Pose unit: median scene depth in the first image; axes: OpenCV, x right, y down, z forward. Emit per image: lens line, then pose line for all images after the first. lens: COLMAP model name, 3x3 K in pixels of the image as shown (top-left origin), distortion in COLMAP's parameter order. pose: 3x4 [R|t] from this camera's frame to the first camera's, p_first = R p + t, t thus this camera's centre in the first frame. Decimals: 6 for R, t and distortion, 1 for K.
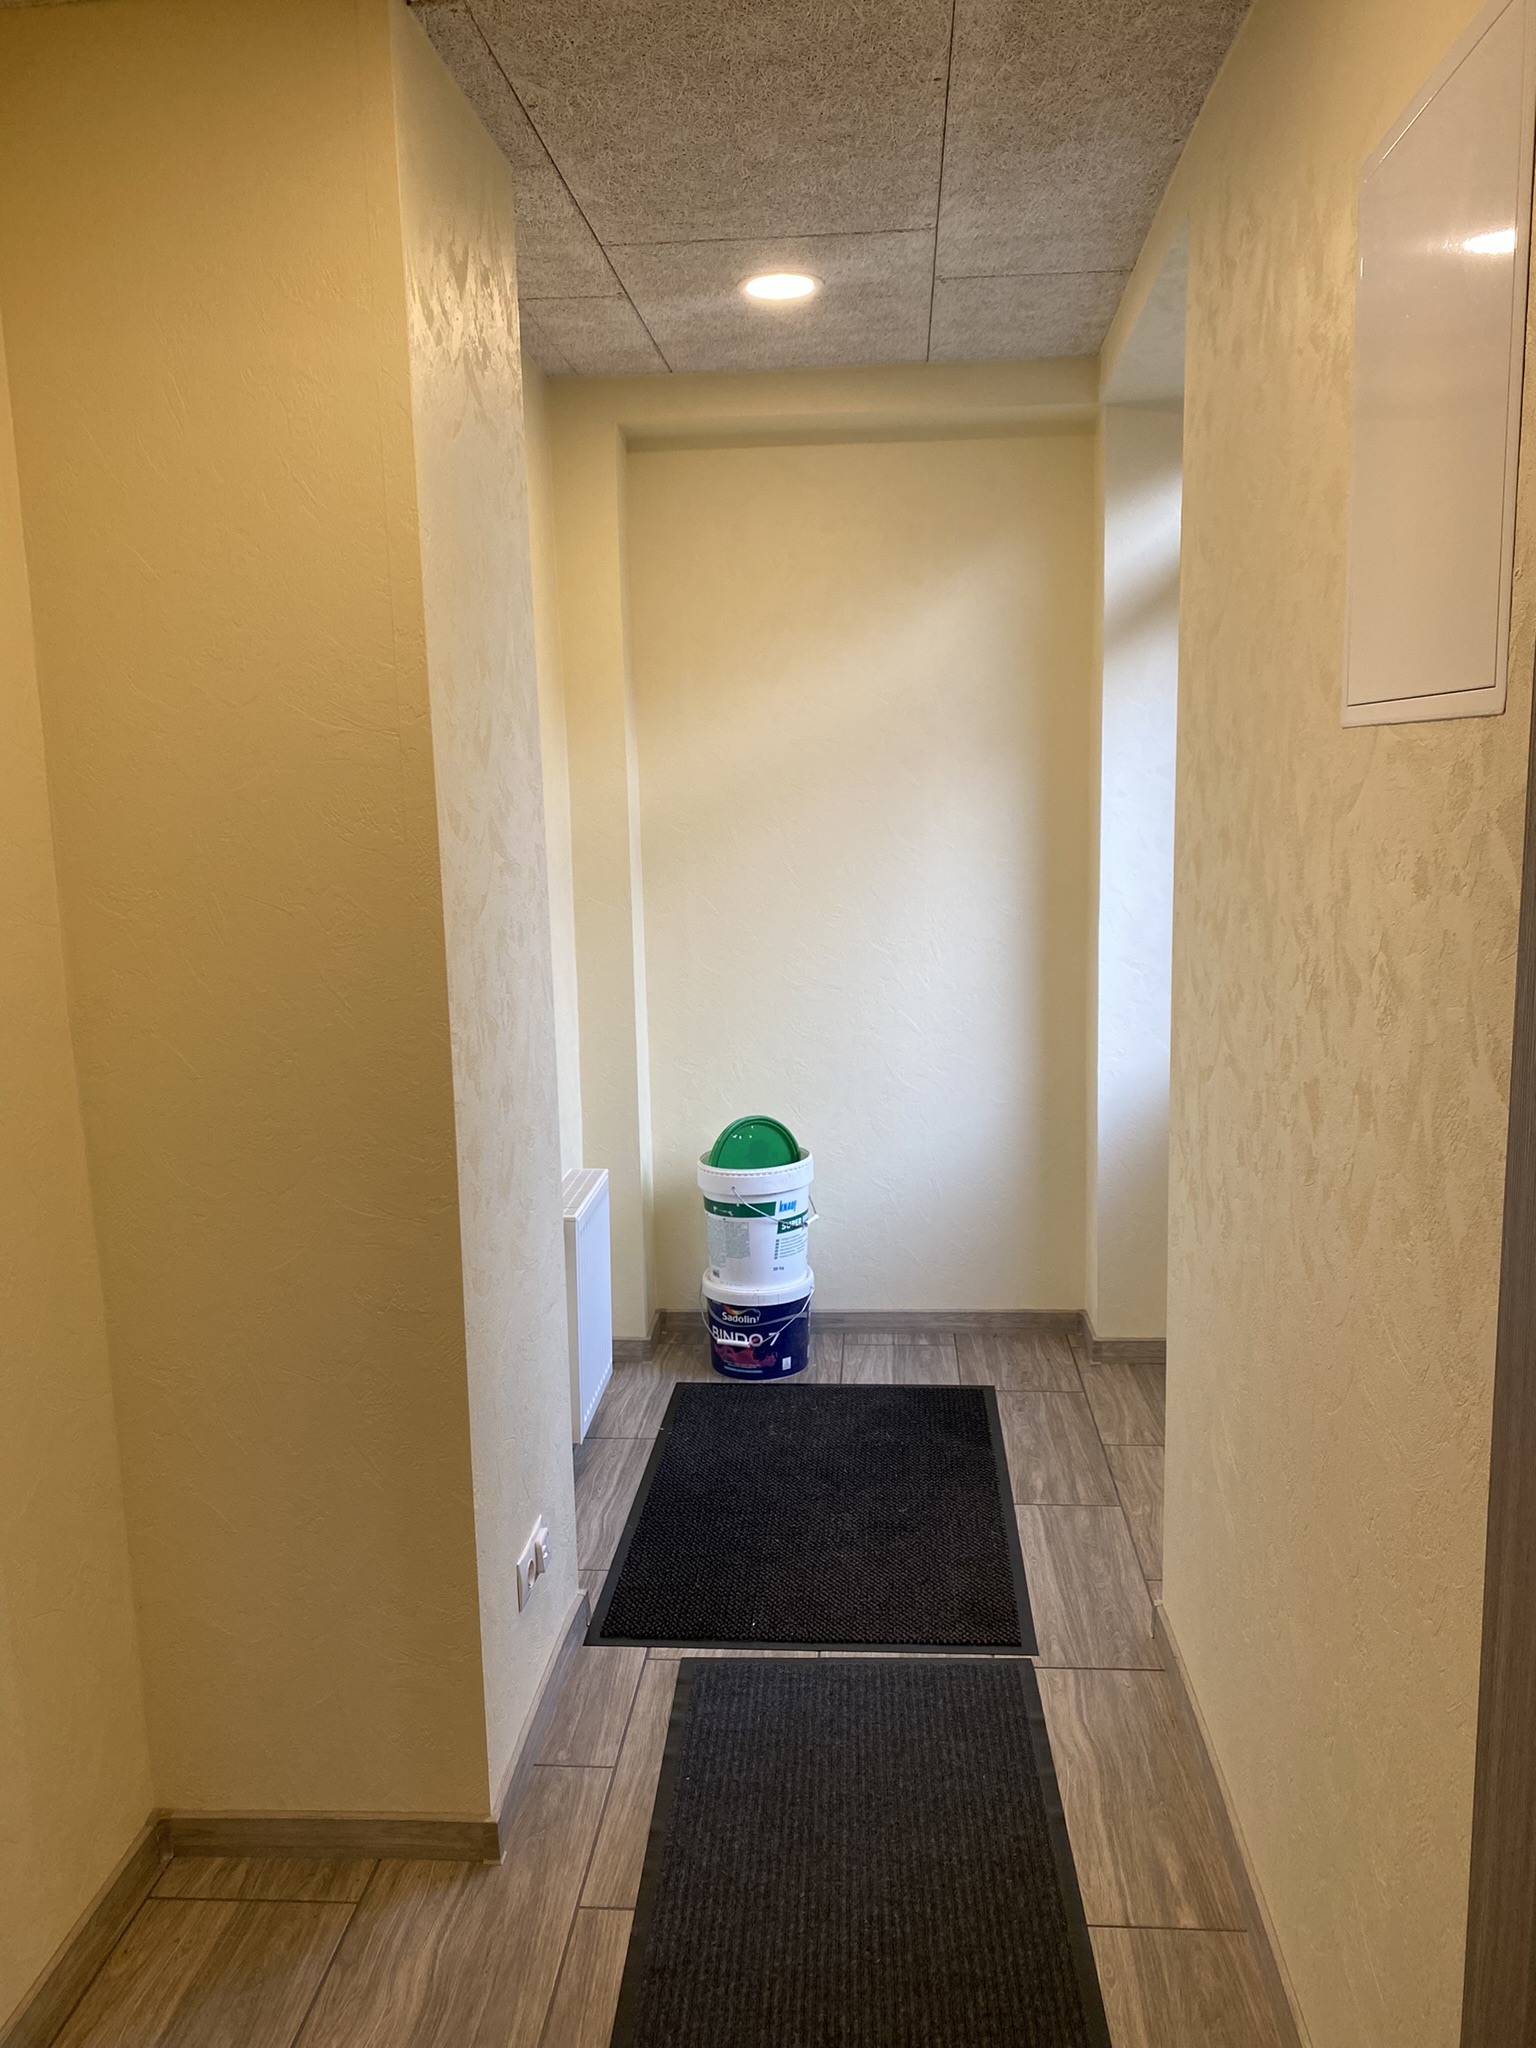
lens RADIAL K [[1564.9, 0, 761.0], [0, 1564.9, 1045.3], [0, 0, 1]] dist [0.066632, -0.091815]
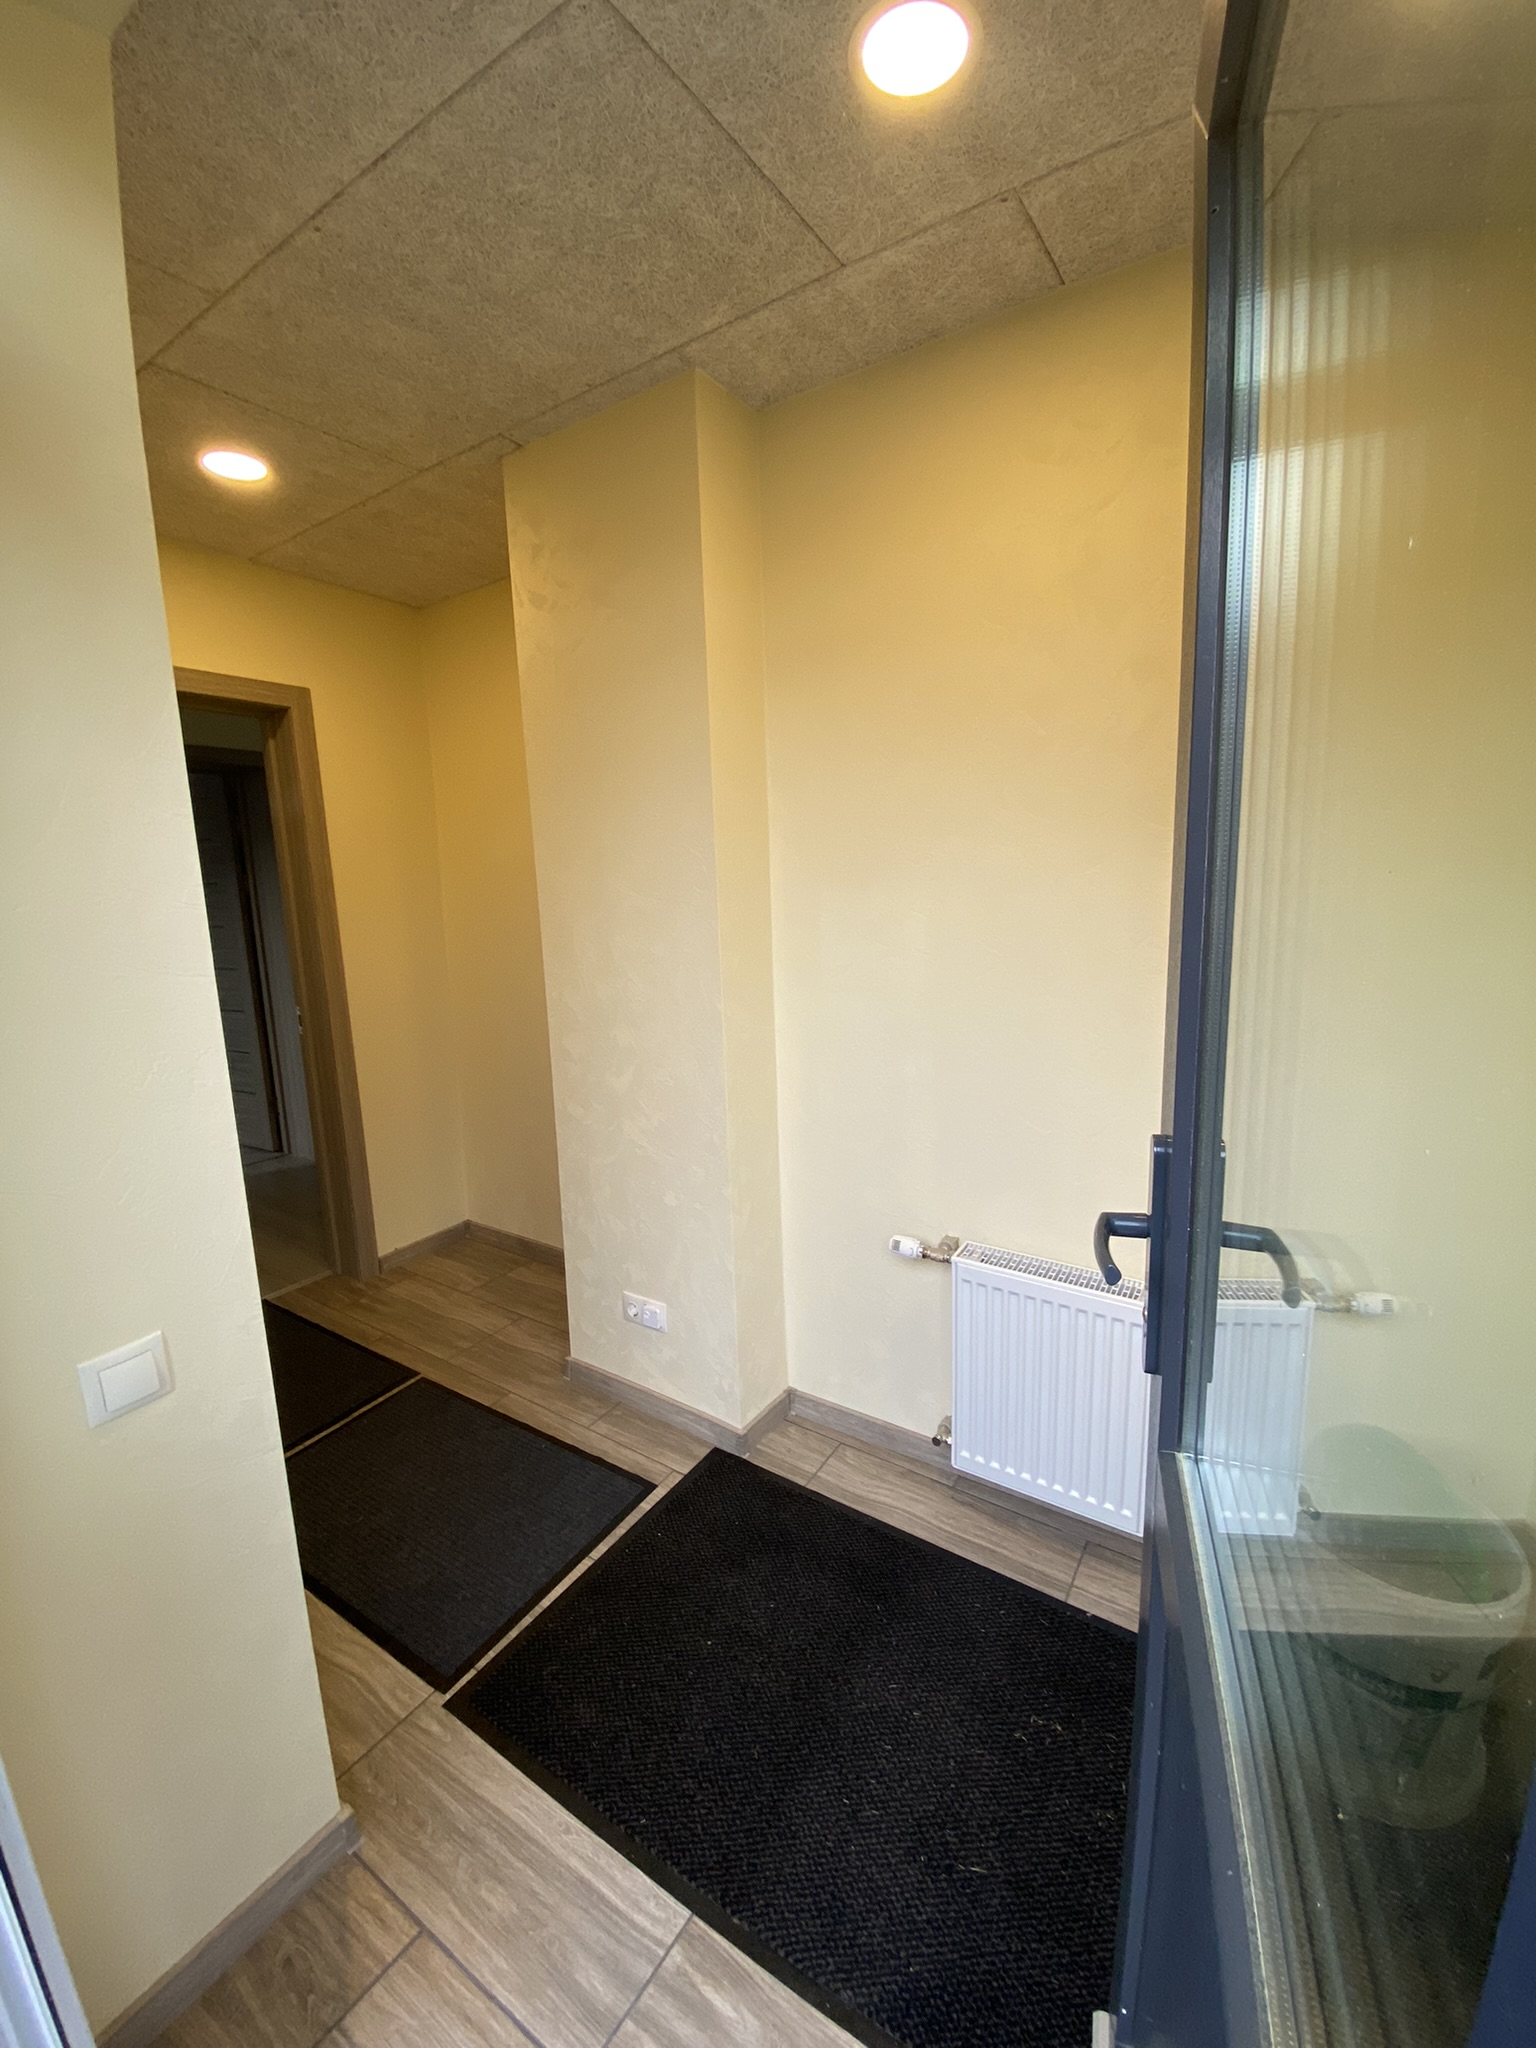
lens RADIAL K [[837.7, 0, 773.3], [0, 837.7, 1014.2], [0, 0, 1]] dist [0.001200, -0.014470]
pose [[-0.481613, 0.191127, -0.855289, 0.444199], [-0.103911, 0.956592, 0.272277, -0.210693], [0.870202, 0.220006, -0.440847, 1.317411]]
